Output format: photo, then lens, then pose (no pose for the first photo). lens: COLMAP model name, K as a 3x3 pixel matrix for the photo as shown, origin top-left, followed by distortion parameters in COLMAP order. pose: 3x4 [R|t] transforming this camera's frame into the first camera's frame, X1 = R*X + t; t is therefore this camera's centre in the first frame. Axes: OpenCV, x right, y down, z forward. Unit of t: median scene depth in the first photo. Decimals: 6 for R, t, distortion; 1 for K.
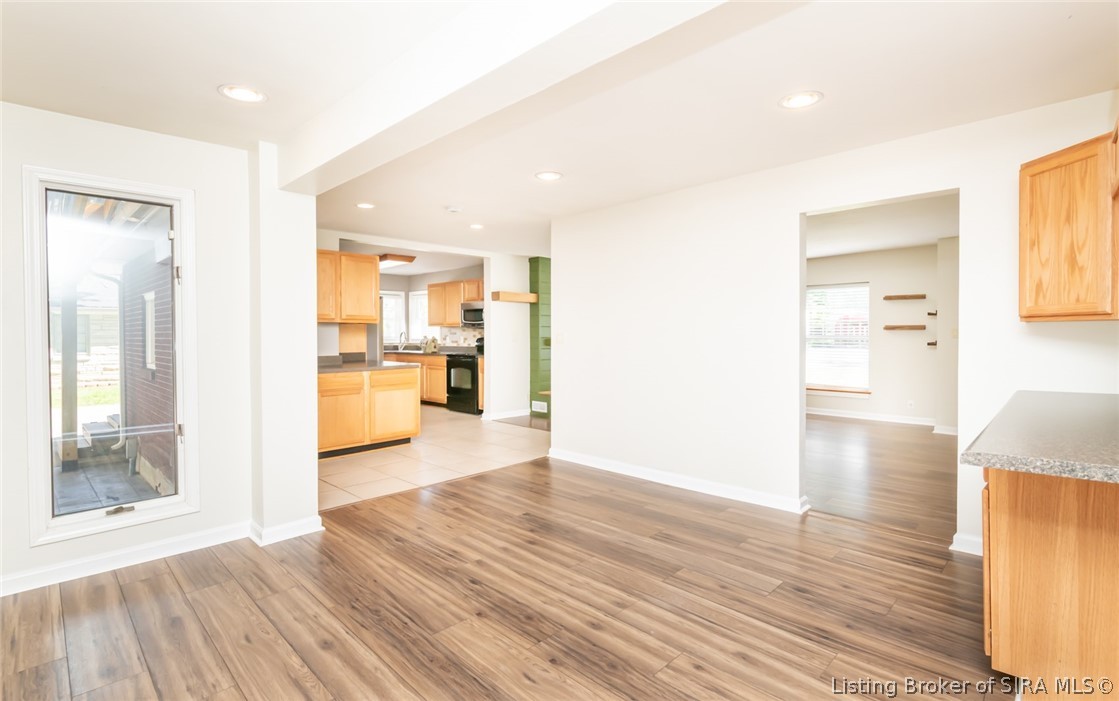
lens RADIAL K [[523.4, 0, 562.4], [0, 523.4, 343.7], [0, 0, 1]] dist [0.001358, 0.000111]
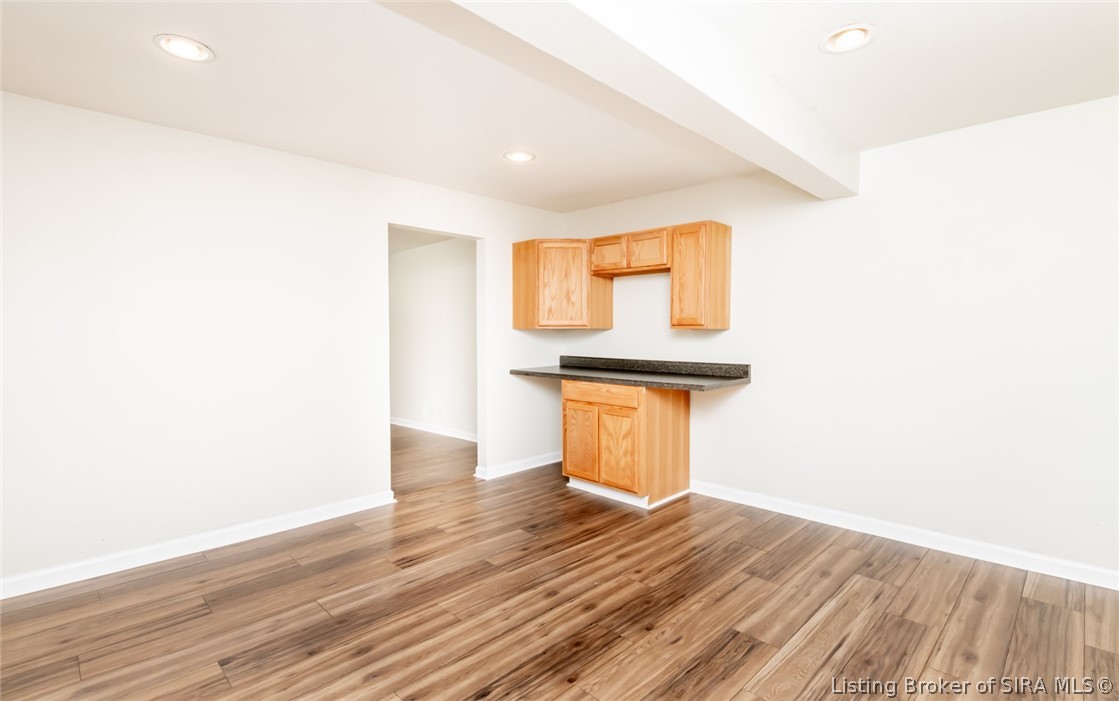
lens RADIAL K [[523.4, 0, 562.4], [0, 523.4, 343.7], [0, 0, 1]] dist [0.001358, 0.000111]
pose [[0.002360, -0.011627, 0.999930, -0.880587], [0.018193, 0.999767, 0.011582, -0.010505], [-0.999832, 0.018164, 0.002571, 0.919549]]
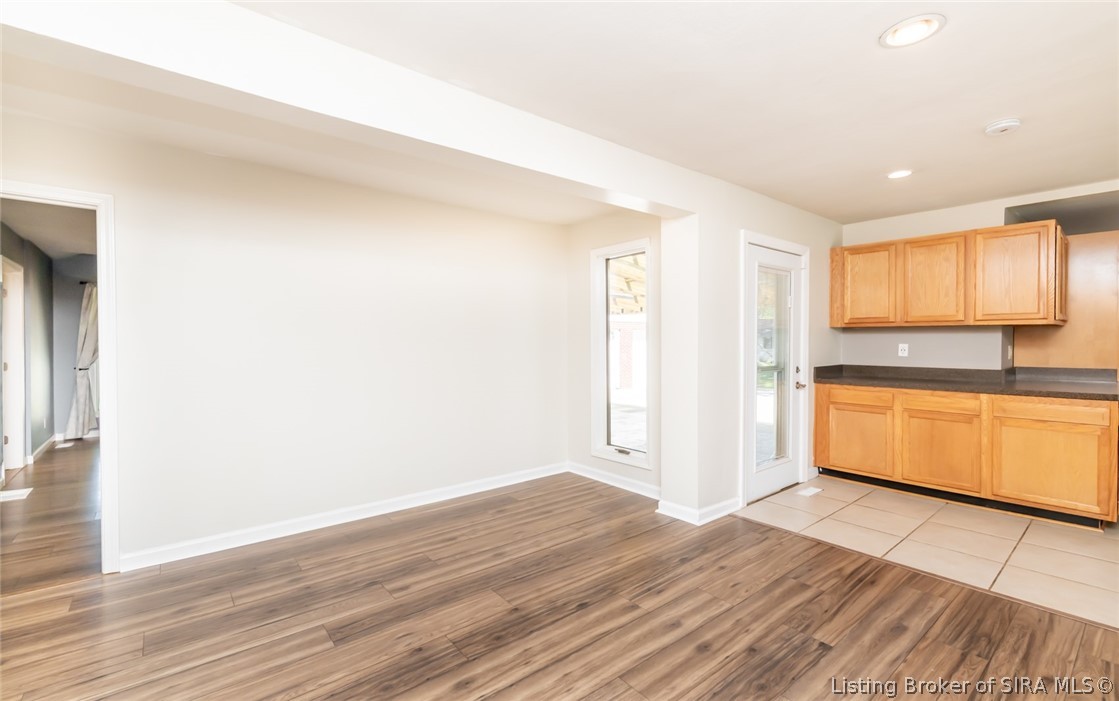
lens RADIAL K [[489.2, 0, 559.5], [0, 489.2, 350.5], [0, 0, 1]] dist [-0.001181, -0.000209]
pose [[-0.110990, 0.020546, -0.993609, 0.729127], [-0.016083, 0.999618, 0.022466, -0.023176], [0.993691, 0.018474, -0.110617, 1.088143]]
